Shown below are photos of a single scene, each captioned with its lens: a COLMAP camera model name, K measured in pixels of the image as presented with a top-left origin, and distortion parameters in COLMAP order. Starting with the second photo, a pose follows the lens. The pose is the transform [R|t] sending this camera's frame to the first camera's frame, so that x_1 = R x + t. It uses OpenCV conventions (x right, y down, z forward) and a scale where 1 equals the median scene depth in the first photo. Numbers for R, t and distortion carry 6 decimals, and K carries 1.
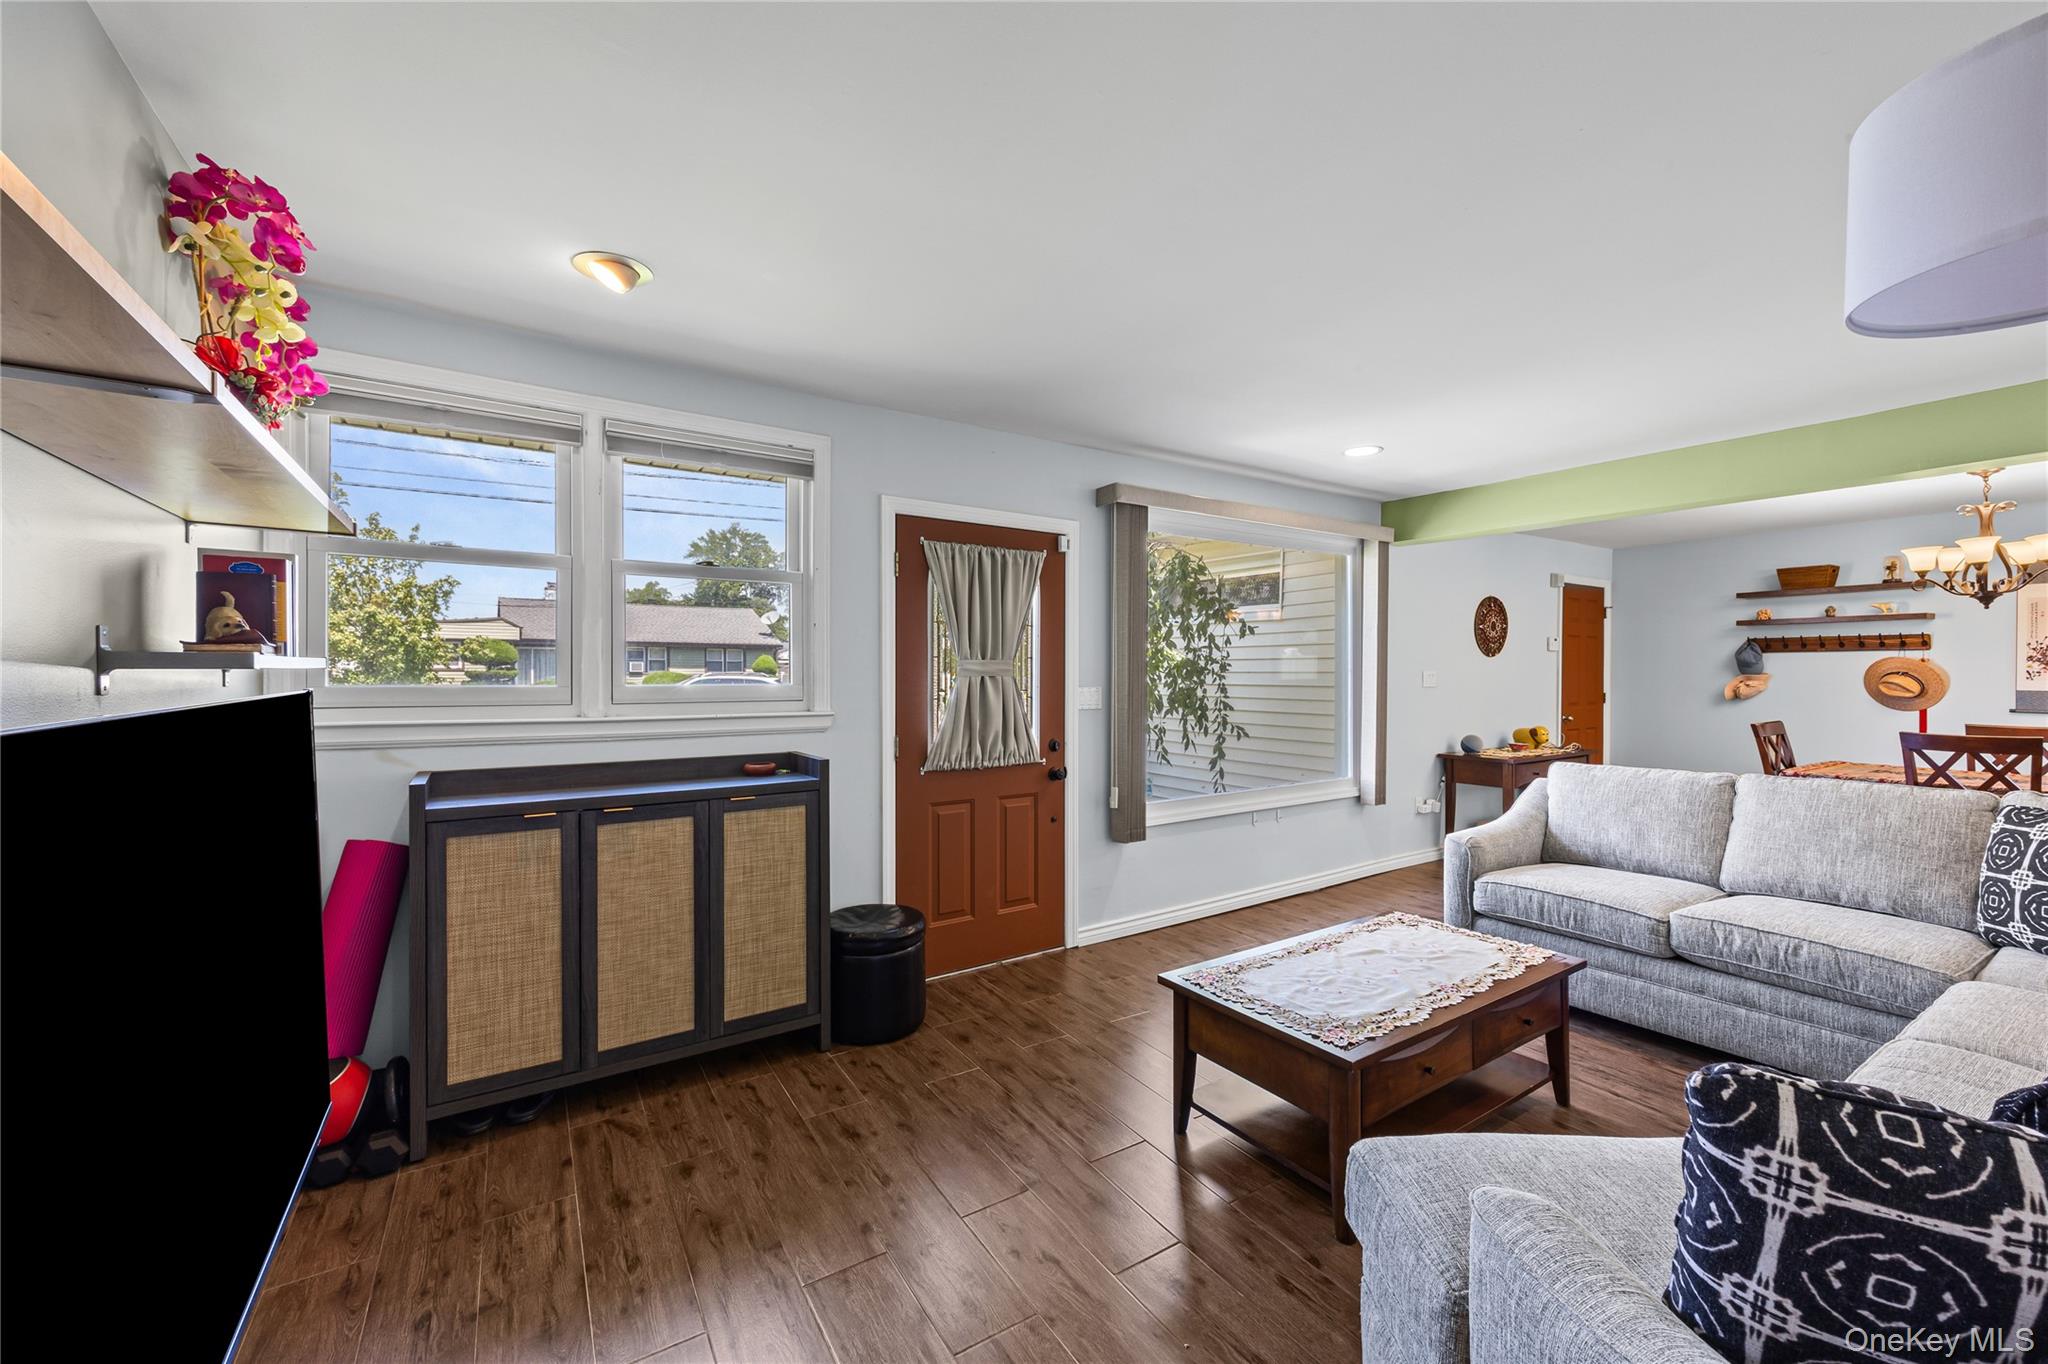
lens RADIAL K [[812.1, 0, 1027.6], [0, 812.1, 676.1], [0, 0, 1]] dist [0.002809, 0.000082]
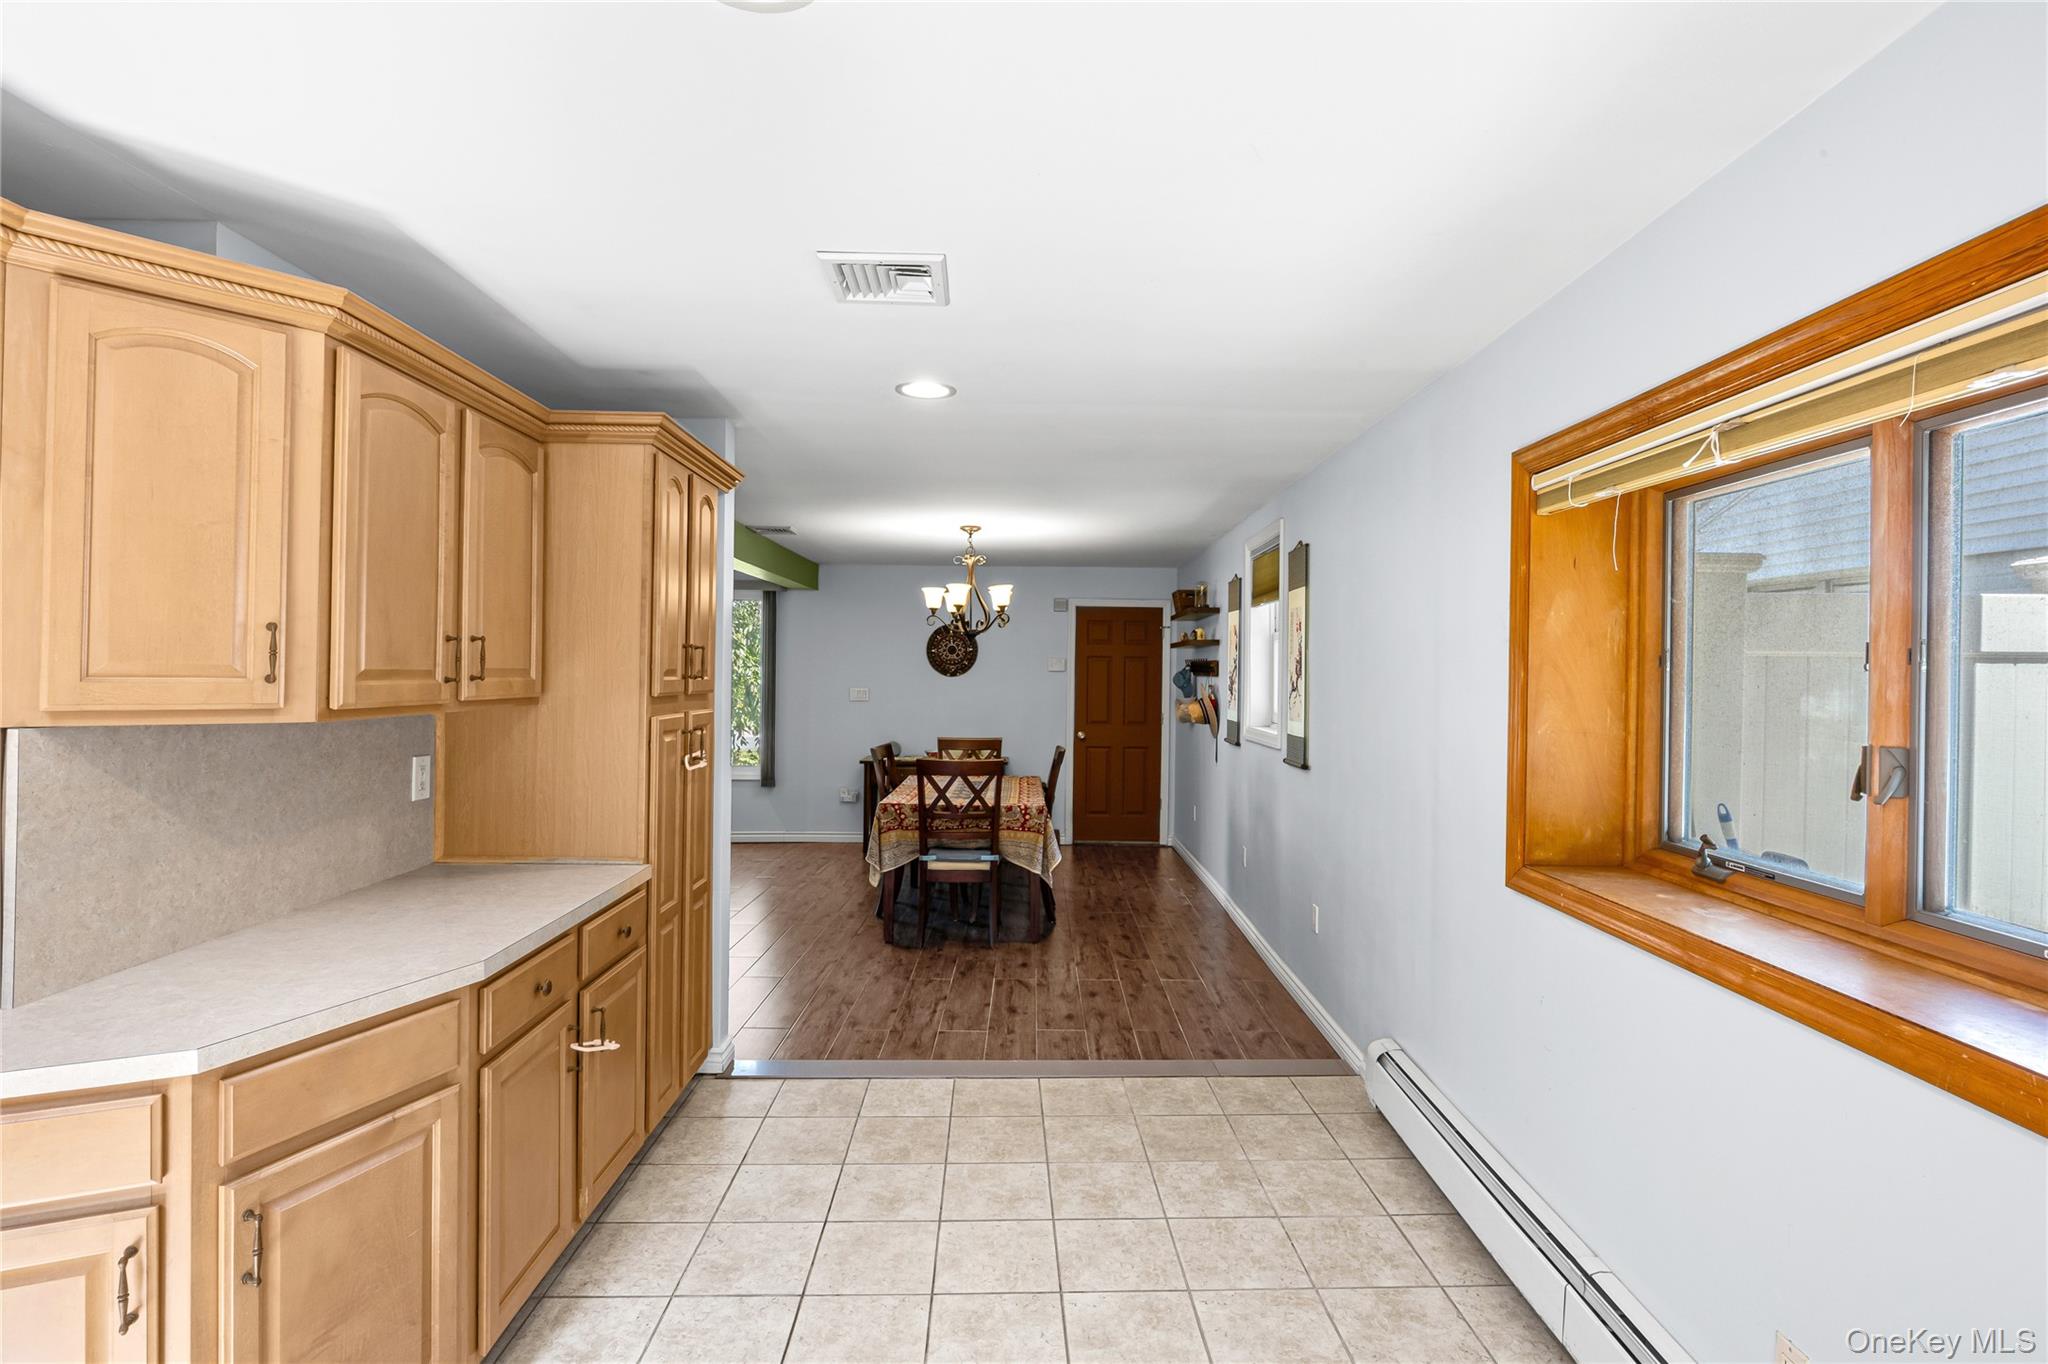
lens RADIAL K [[969.8, 0, 1024.0], [0, 969.8, 669.8], [0, 0, 1]] dist [-0.000339, -0.004447]
pose [[0.842611, 0.010324, -0.538423, 2.333394], [-0.014874, 0.999881, -0.004106, -0.049228], [0.538317, 0.011469, 0.842665, -0.172033]]
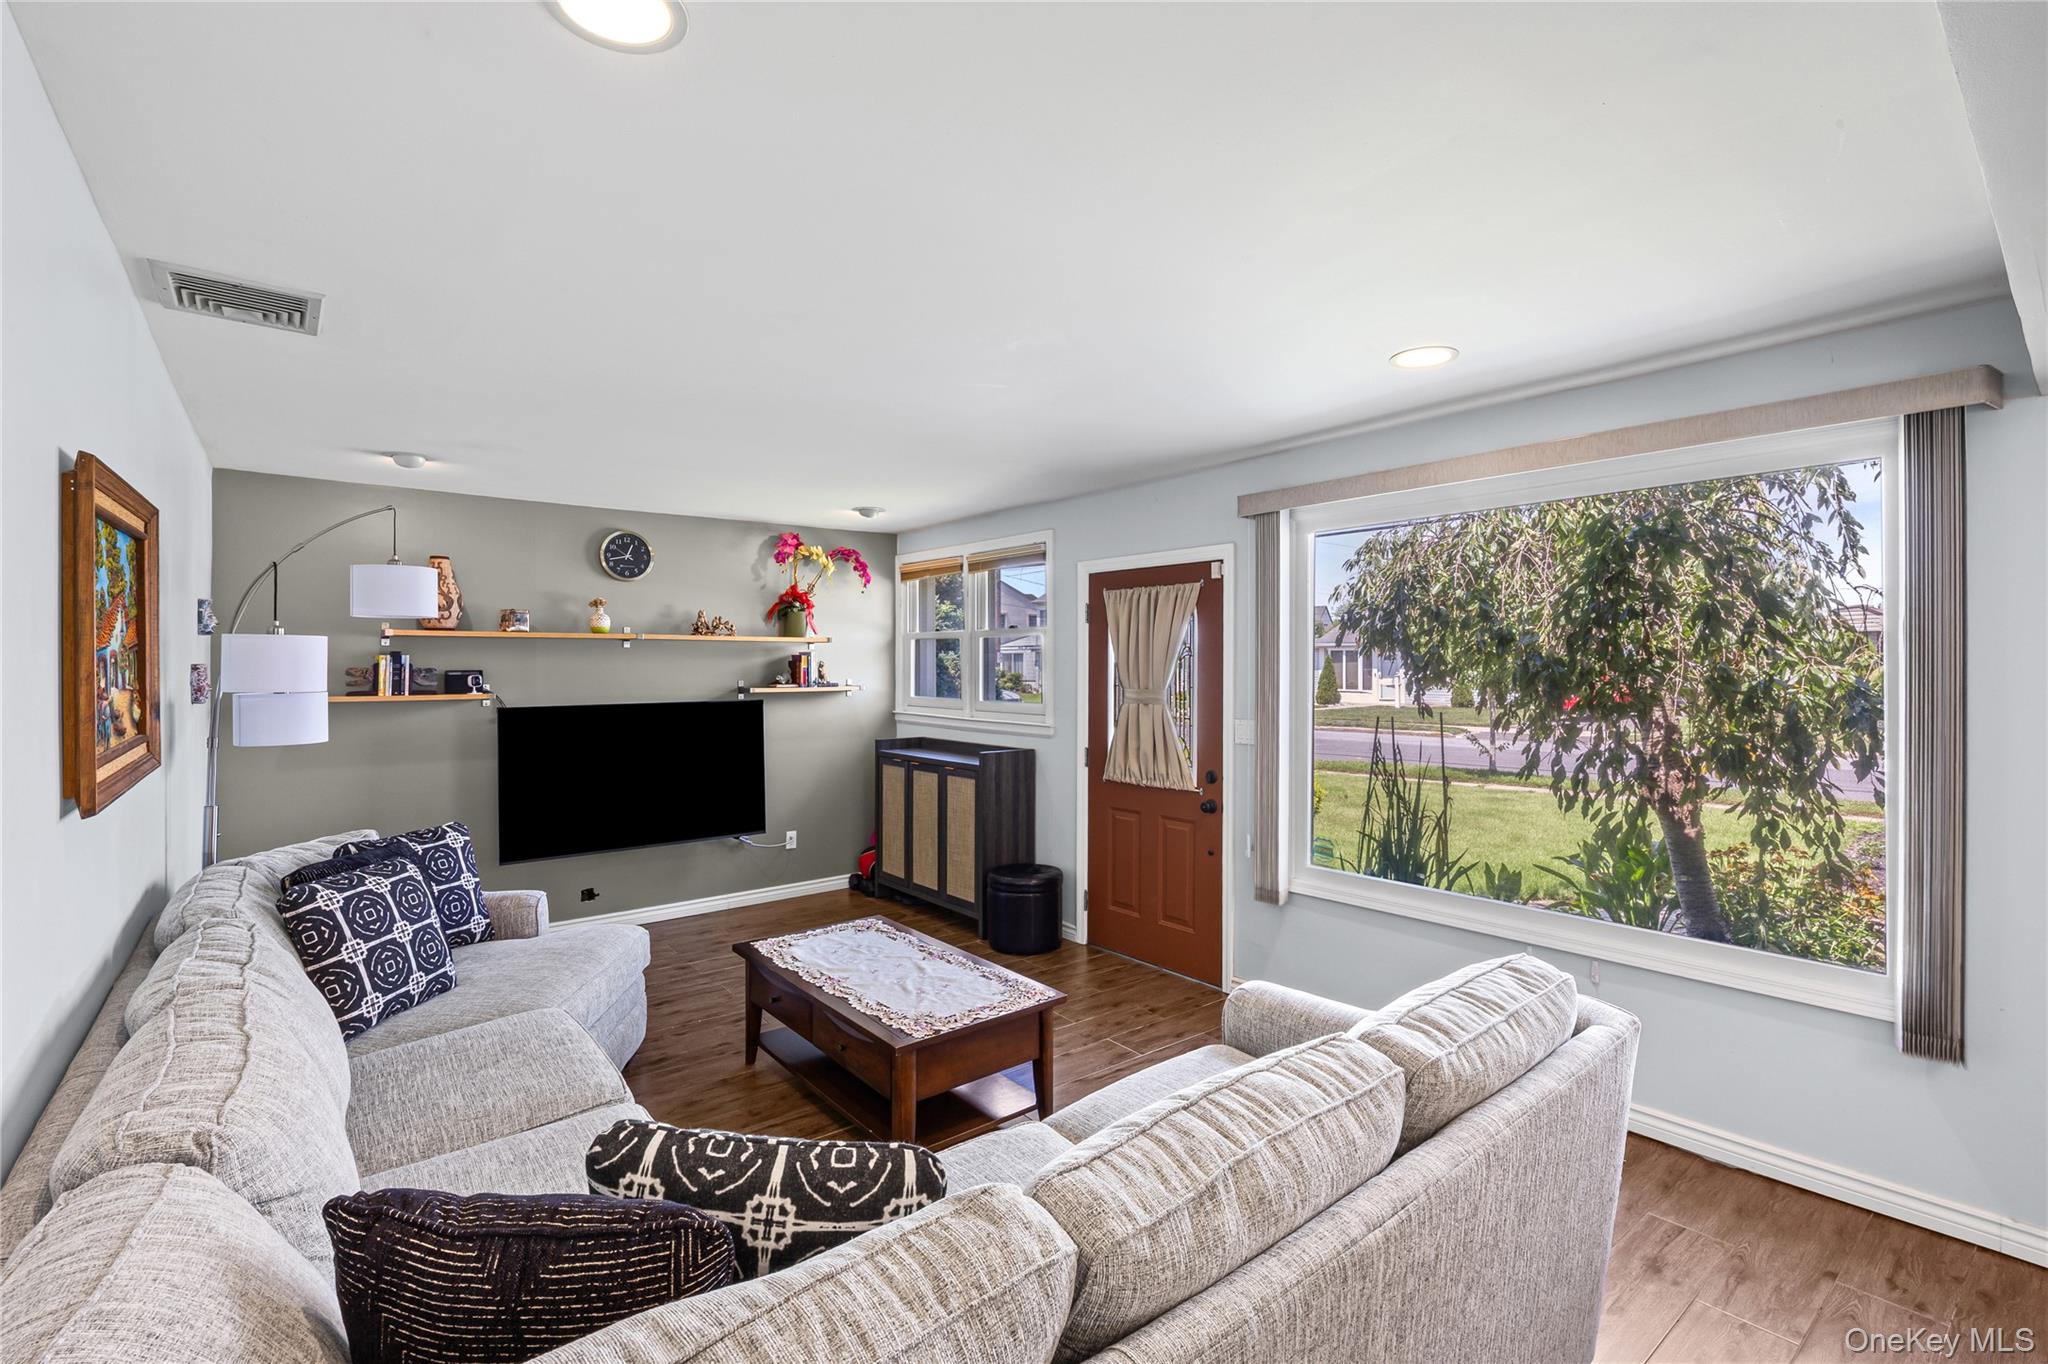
lens RADIAL K [[902.1, 0, 1028.1], [0, 902.1, 664.3], [0, 0, 1]] dist [-0.017298, 0.001487]
pose [[0.099062, 0.000079, -0.995081, 1.170020], [-0.004422, 0.999990, -0.000361, -0.053212], [0.995071, 0.004436, 0.099061, 0.719891]]
